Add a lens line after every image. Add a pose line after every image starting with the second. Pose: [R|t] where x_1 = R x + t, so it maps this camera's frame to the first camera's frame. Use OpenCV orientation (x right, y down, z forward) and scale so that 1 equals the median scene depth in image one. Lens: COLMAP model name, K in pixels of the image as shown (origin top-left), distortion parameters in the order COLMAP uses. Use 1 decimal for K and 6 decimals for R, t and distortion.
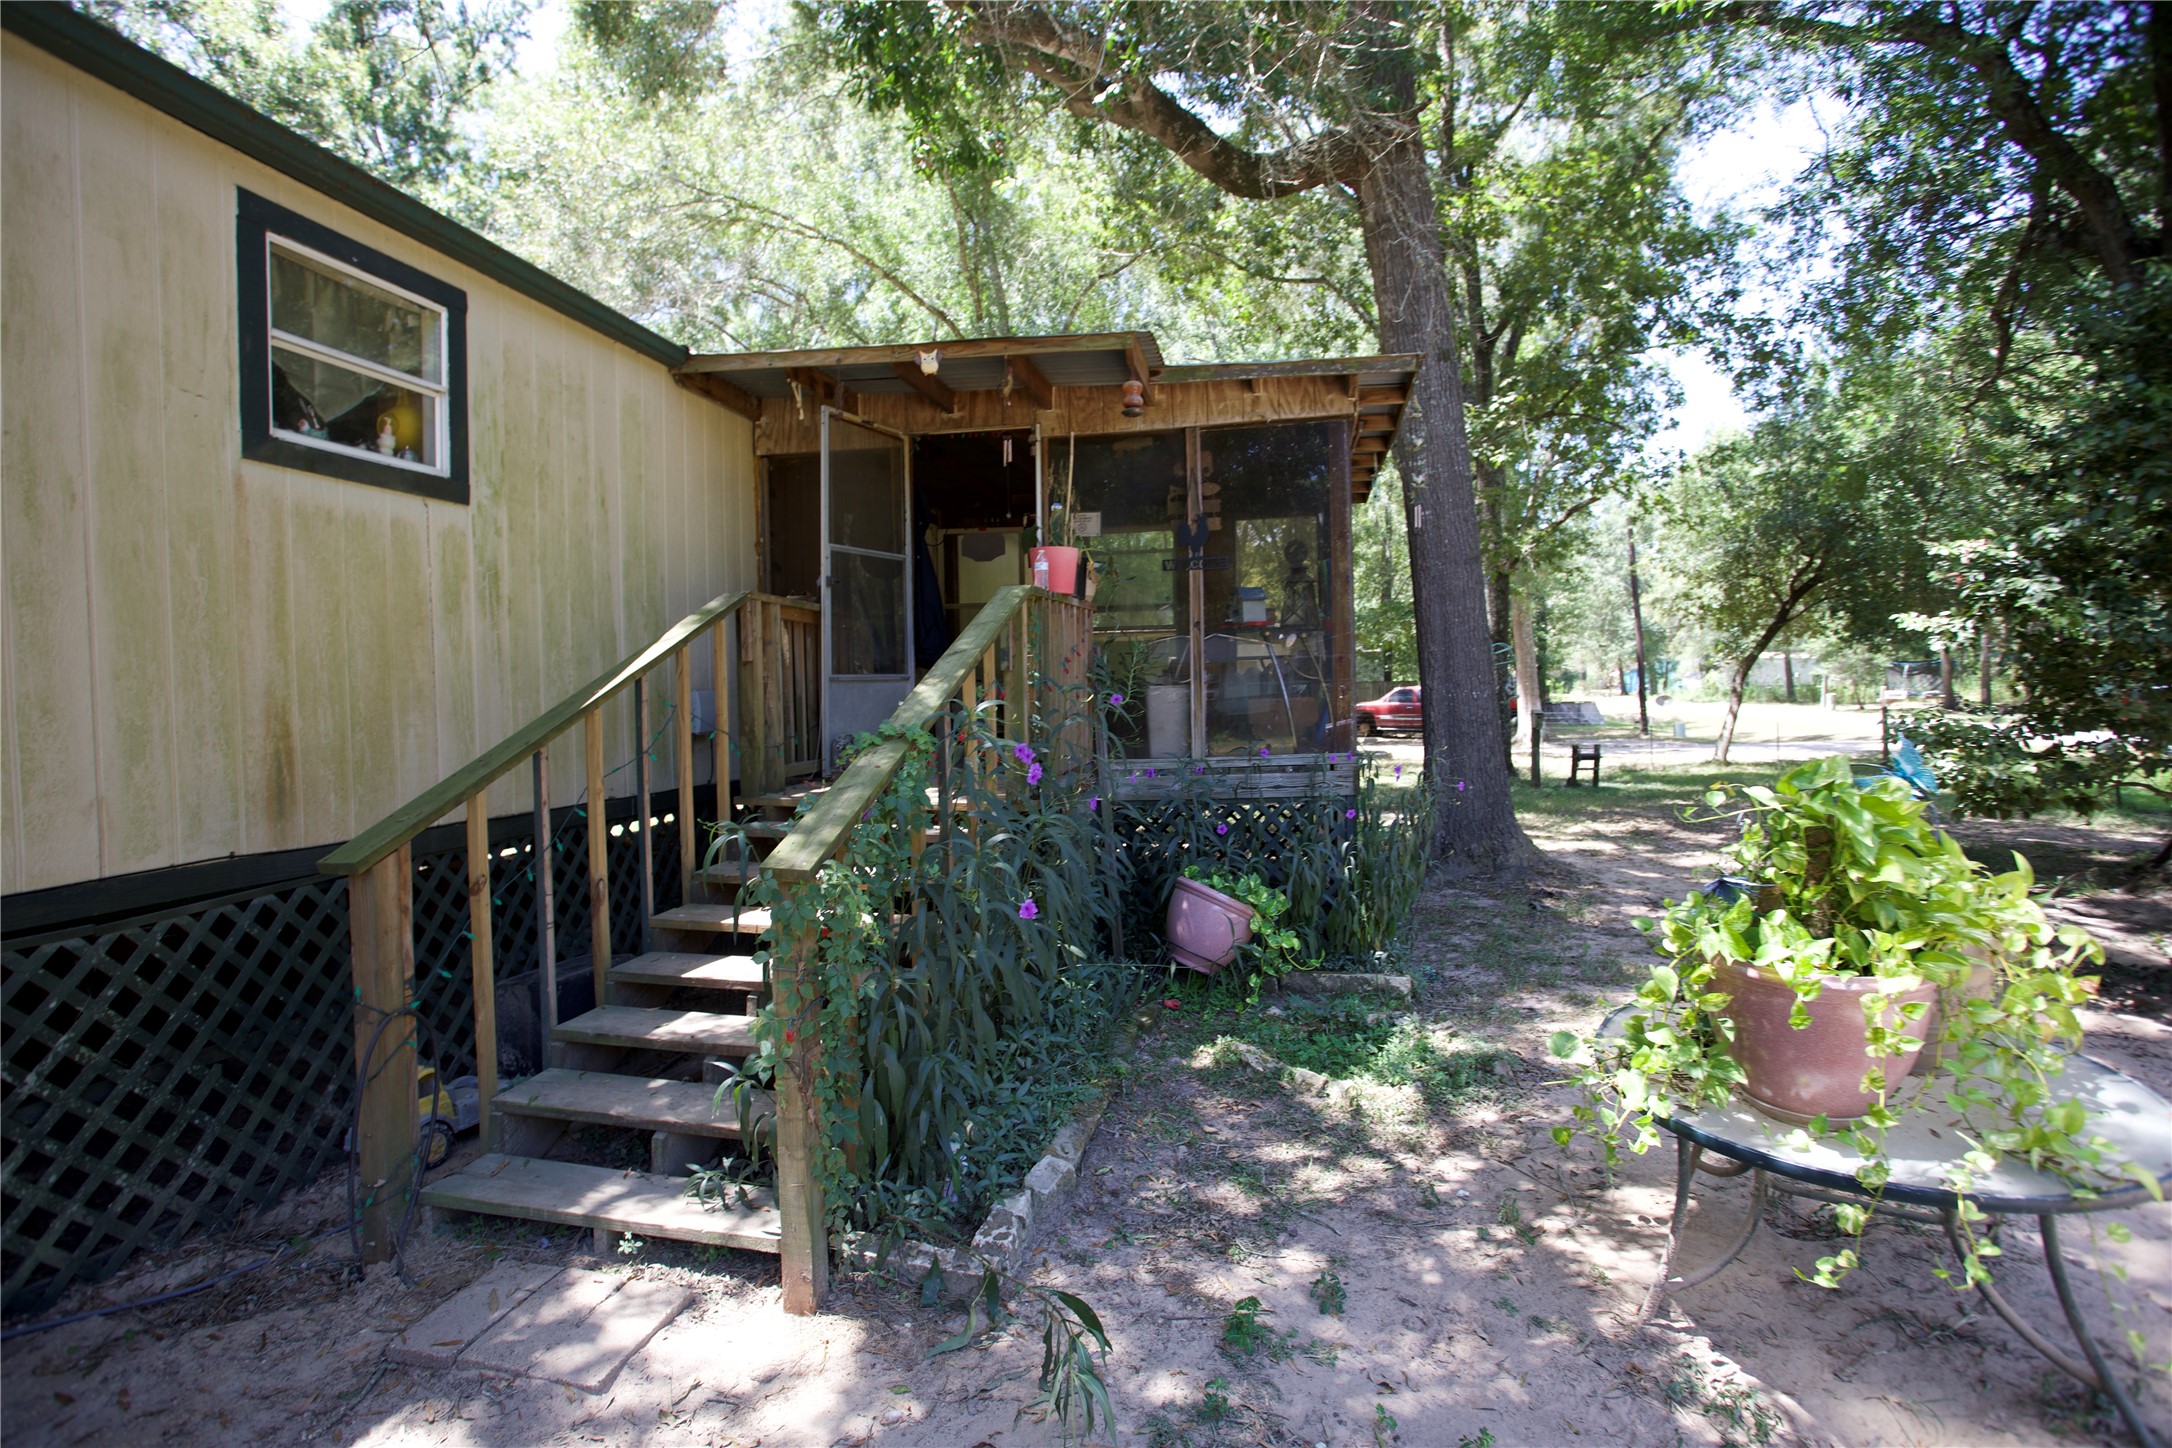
lens RADIAL K [[1064.1, 0, 1087.5], [0, 1064.1, 720.6], [0, 0, 1]] dist [-0.076091, 0.036863]
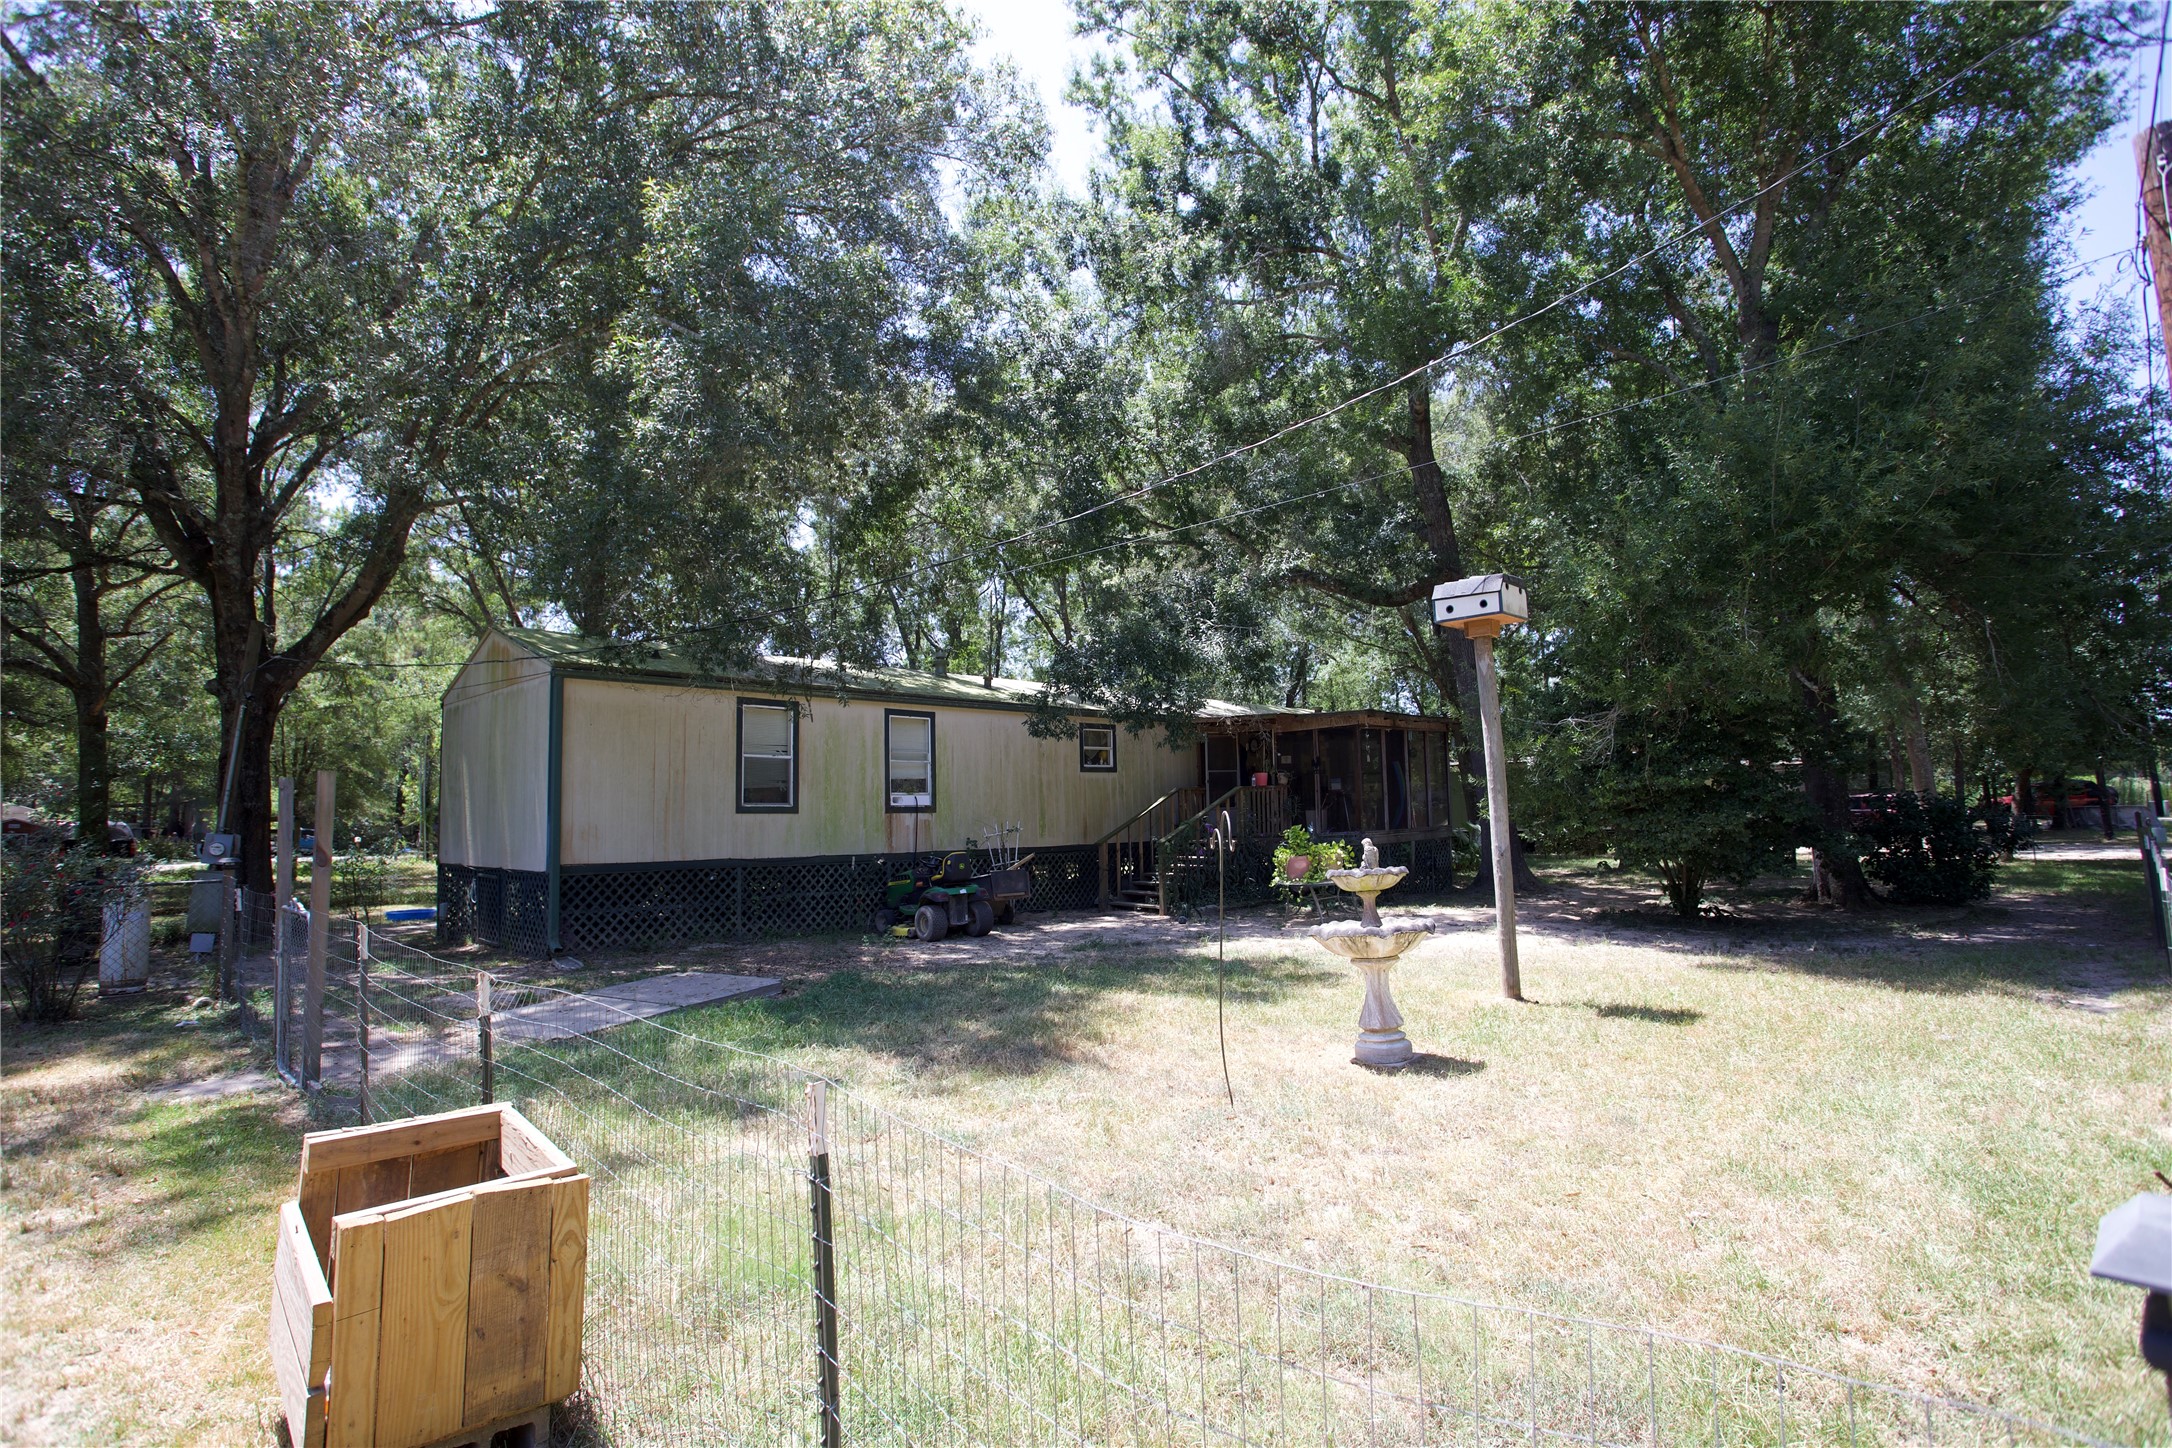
lens RADIAL K [[1064.1, 0, 1087.5], [0, 1064.1, 720.6], [0, 0, 1]] dist [-0.076091, 0.036863]
pose [[0.840697, -0.062676, -0.537867, 2.035227], [-0.003787, 0.992574, -0.121582, 0.148771], [0.541493, 0.104250, 0.834216, -3.339738]]
